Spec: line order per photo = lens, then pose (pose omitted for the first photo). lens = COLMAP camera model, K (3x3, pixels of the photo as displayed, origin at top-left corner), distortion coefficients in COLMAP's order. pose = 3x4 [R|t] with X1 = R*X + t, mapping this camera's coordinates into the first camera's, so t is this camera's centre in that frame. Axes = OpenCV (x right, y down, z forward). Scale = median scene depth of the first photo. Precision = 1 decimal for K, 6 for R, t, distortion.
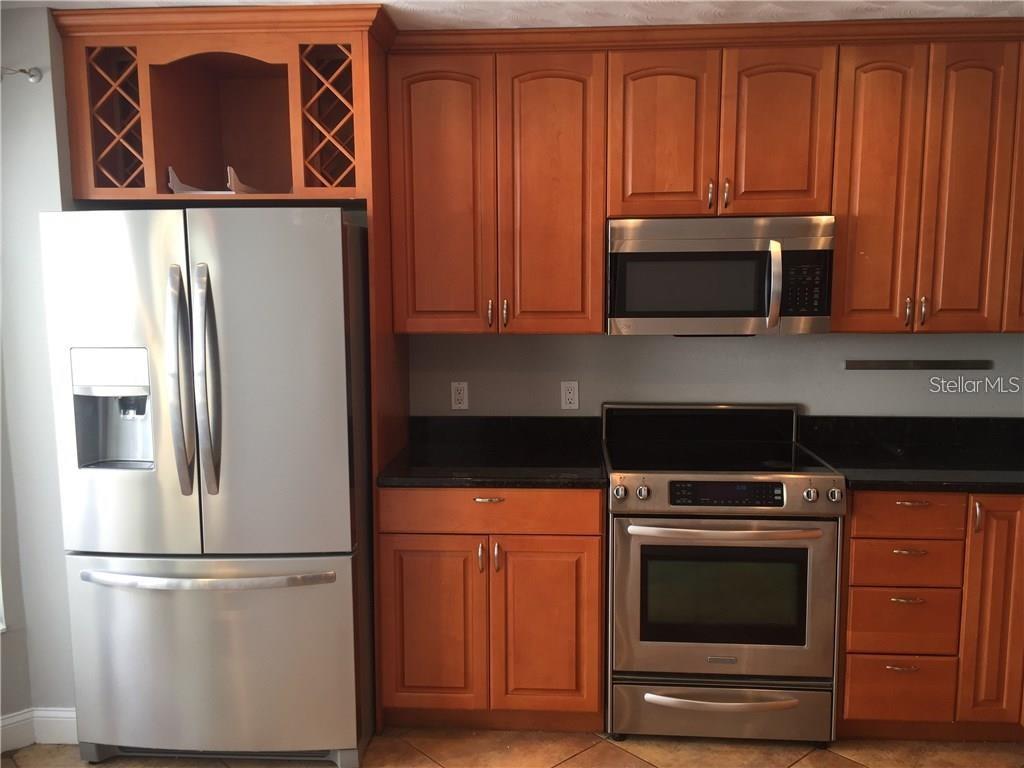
lens RADIAL K [[886.4, 0, 510.7], [0, 886.4, 386.9], [0, 0, 1]] dist [0.047741, -0.033873]
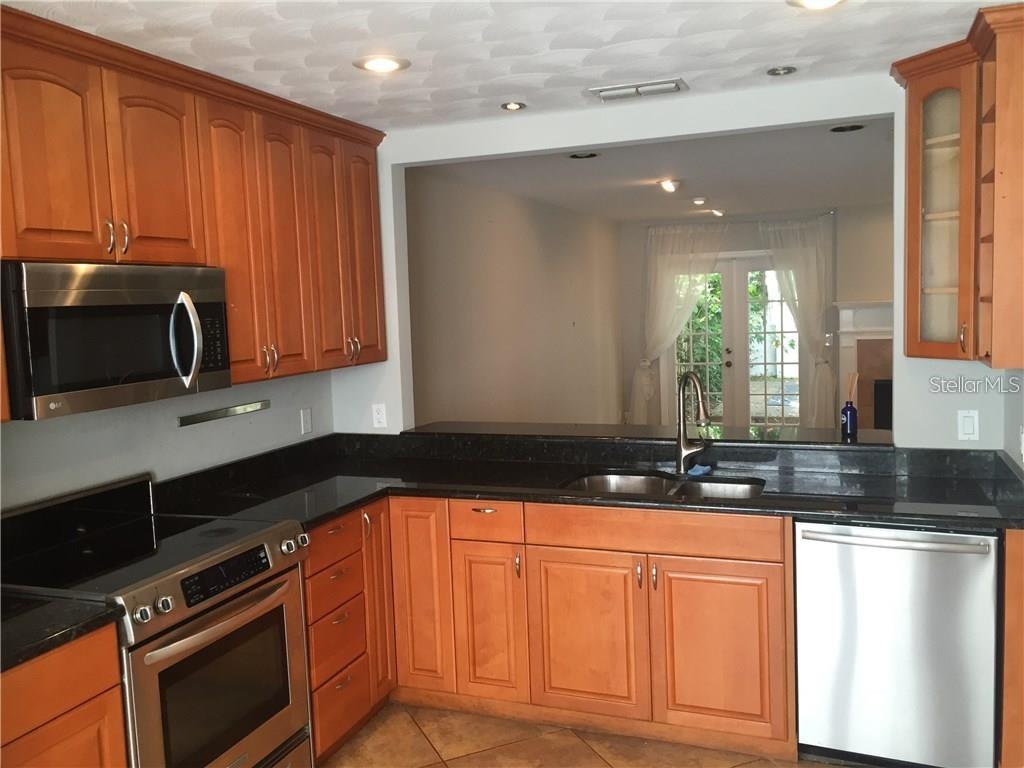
lens RADIAL K [[886.4, 0, 514.5], [0, 886.4, 381.9], [0, 0, 1]] dist [0.047741, -0.033873]
pose [[0.288198, -0.096262, 0.952720, -0.494458], [0.165013, 0.985043, 0.049611, -0.064105], [-0.943246, 0.142914, 0.299771, 0.427036]]
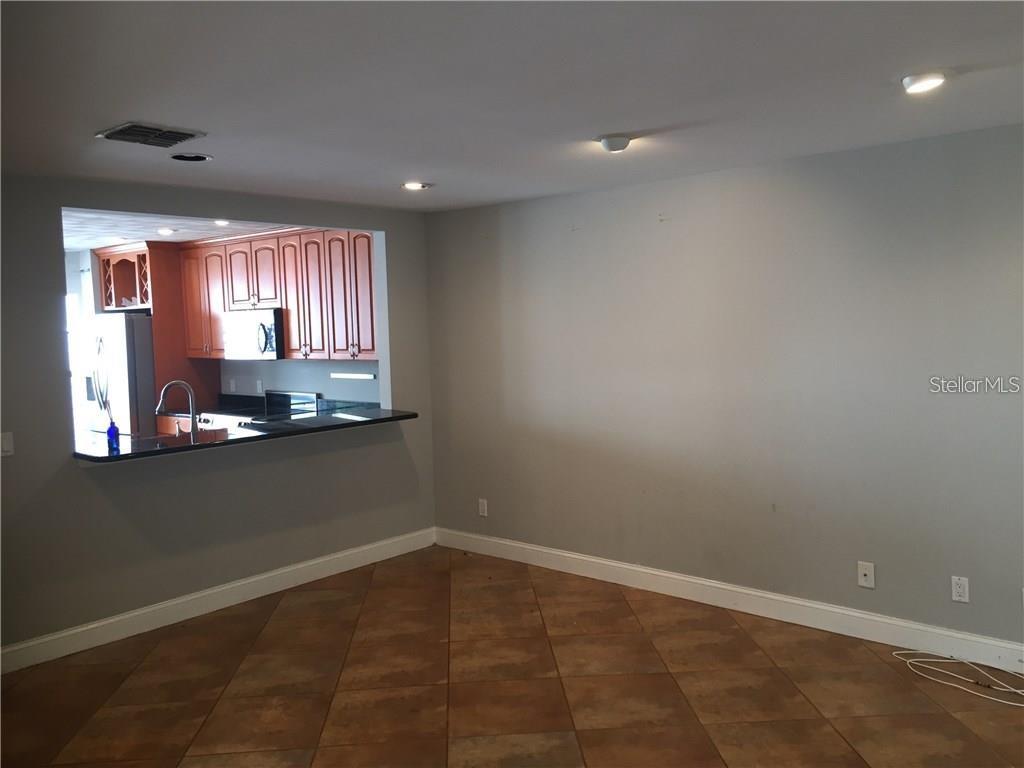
lens RADIAL K [[886.4, 0, 514.1], [0, 886.4, 380.1], [0, 0, 1]] dist [0.047741, -0.033873]
pose [[0.772565, 0.026589, -0.634379, 2.214154], [-0.059718, 0.997737, -0.030908, 0.026656], [0.632121, 0.061762, 0.772404, -0.360007]]
